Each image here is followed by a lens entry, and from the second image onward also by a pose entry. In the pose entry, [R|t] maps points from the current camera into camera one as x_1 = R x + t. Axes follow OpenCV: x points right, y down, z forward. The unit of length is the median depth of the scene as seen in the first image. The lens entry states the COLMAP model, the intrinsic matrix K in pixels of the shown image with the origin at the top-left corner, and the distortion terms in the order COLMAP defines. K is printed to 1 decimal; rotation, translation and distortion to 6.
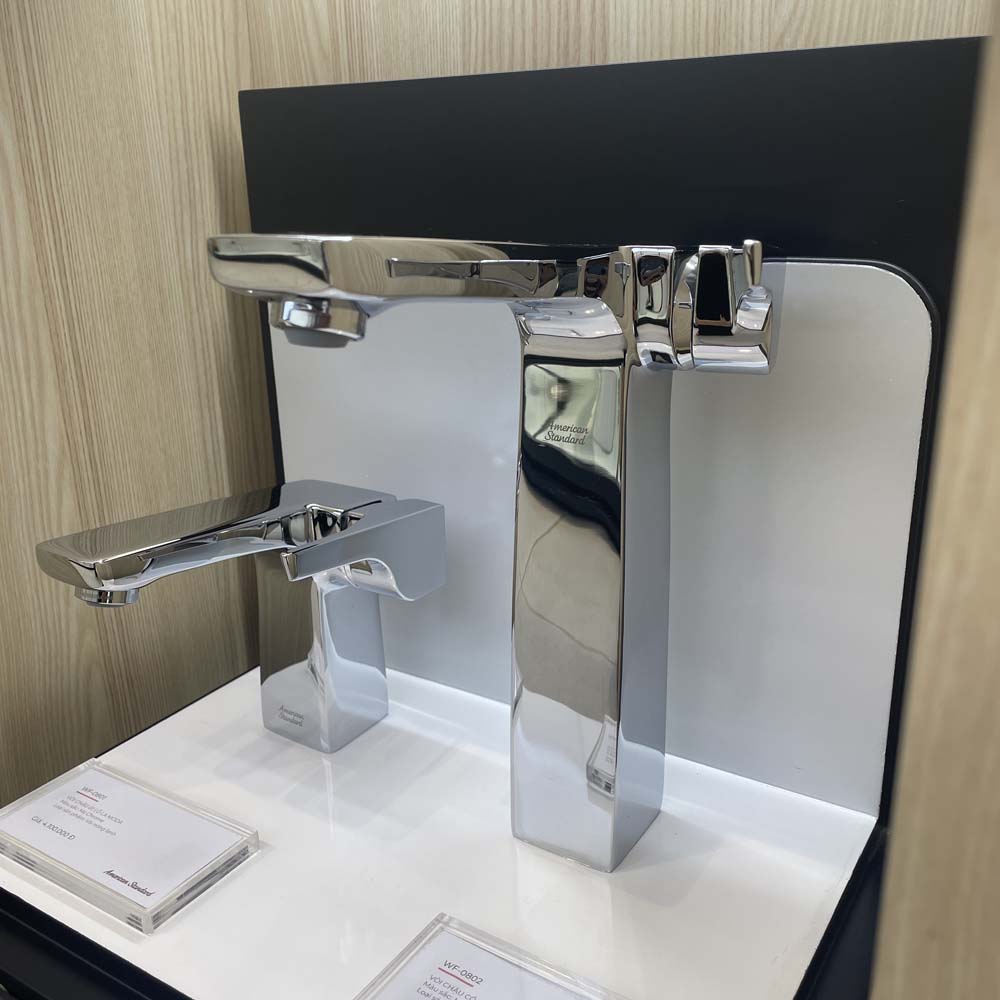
lens RADIAL K [[1028.7, 0, 516.4], [0, 1028.7, 502.1], [0, 0, 1]] dist [0.023968, -0.050697]
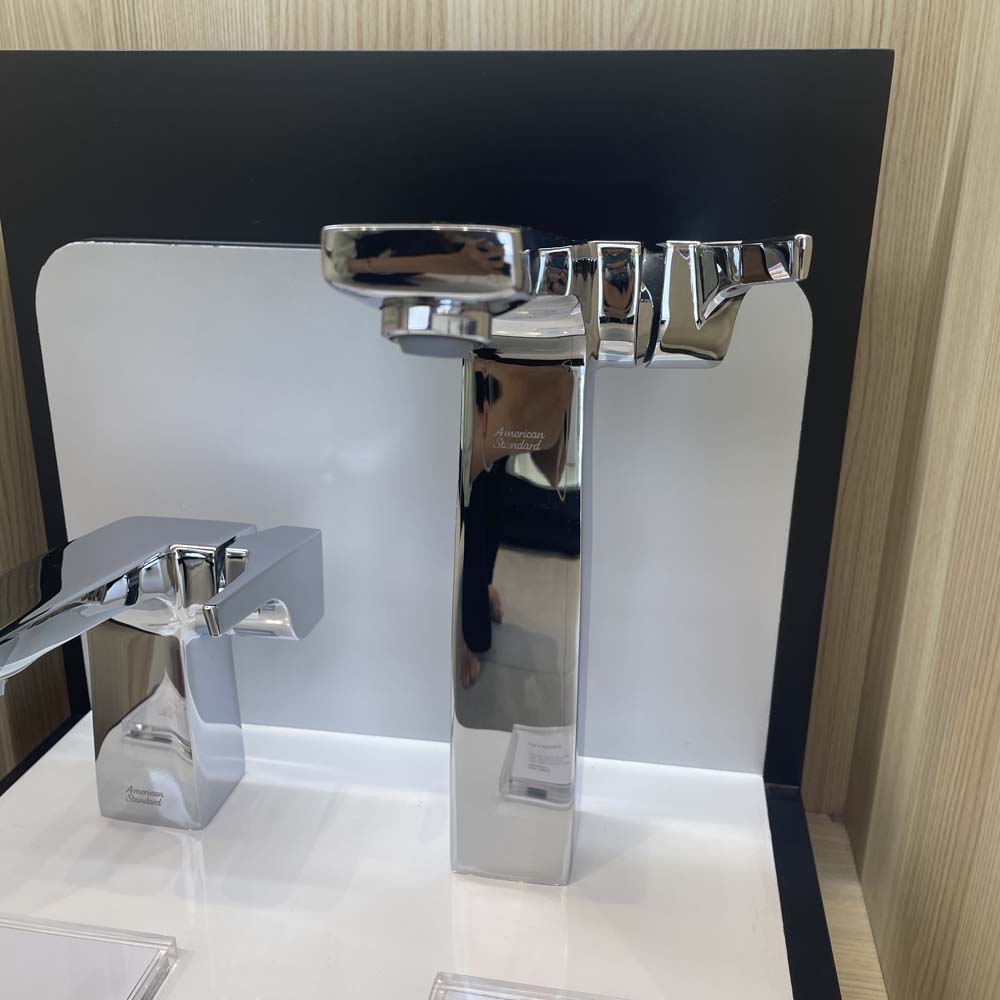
lens RADIAL K [[1028.7, 0, 516.4], [0, 1028.7, 502.1], [0, 0, 1]] dist [0.023968, -0.050697]
pose [[0.914677, -0.096520, 0.392491, -0.273099], [0.095249, 0.995193, 0.022762, -0.024972], [-0.392802, 0.016565, 0.919474, 0.107491]]
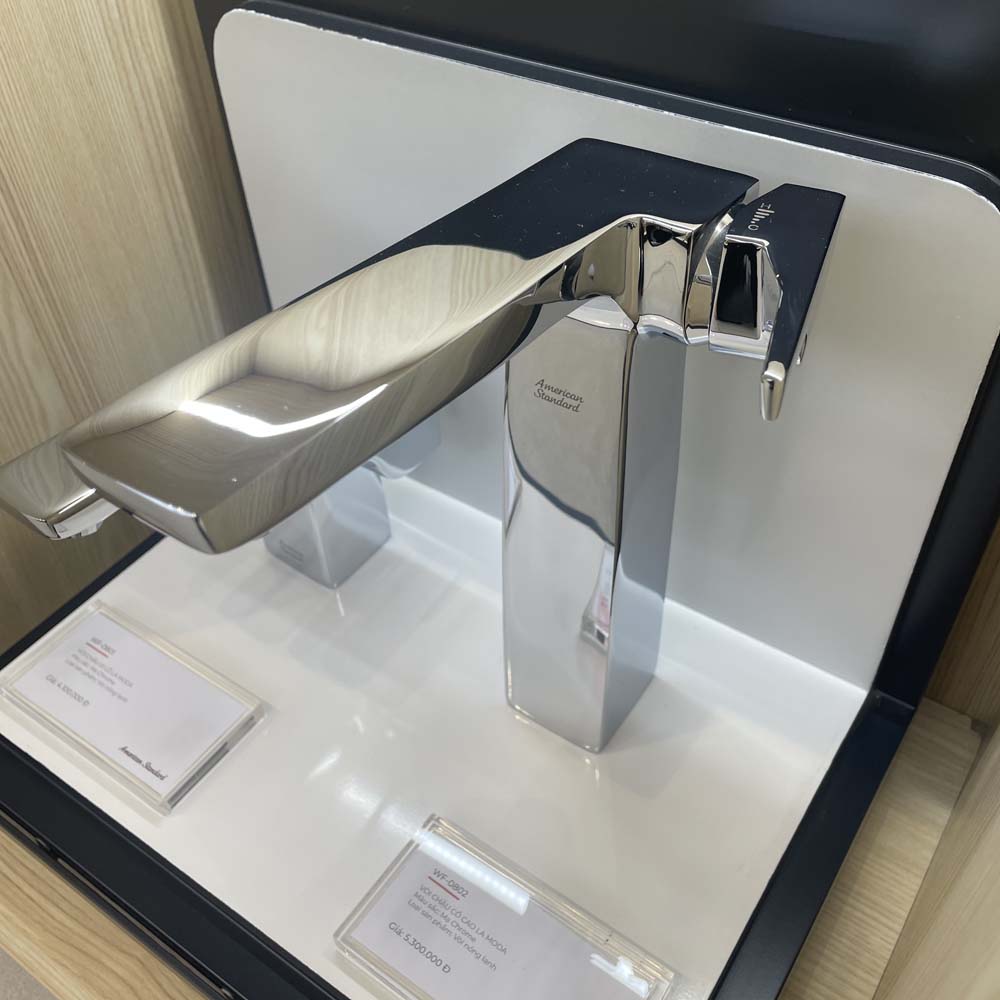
lens RADIAL K [[1023.6, 0, 515.3], [0, 1023.6, 491.4], [0, 0, 1]] dist [0.089984, -0.140223]
pose [[0.998913, 0.020214, -0.042003, 0.042532], [0.000526, 0.896128, 0.443795, -0.314361], [0.046611, -0.443335, 0.895143, 0.159919]]
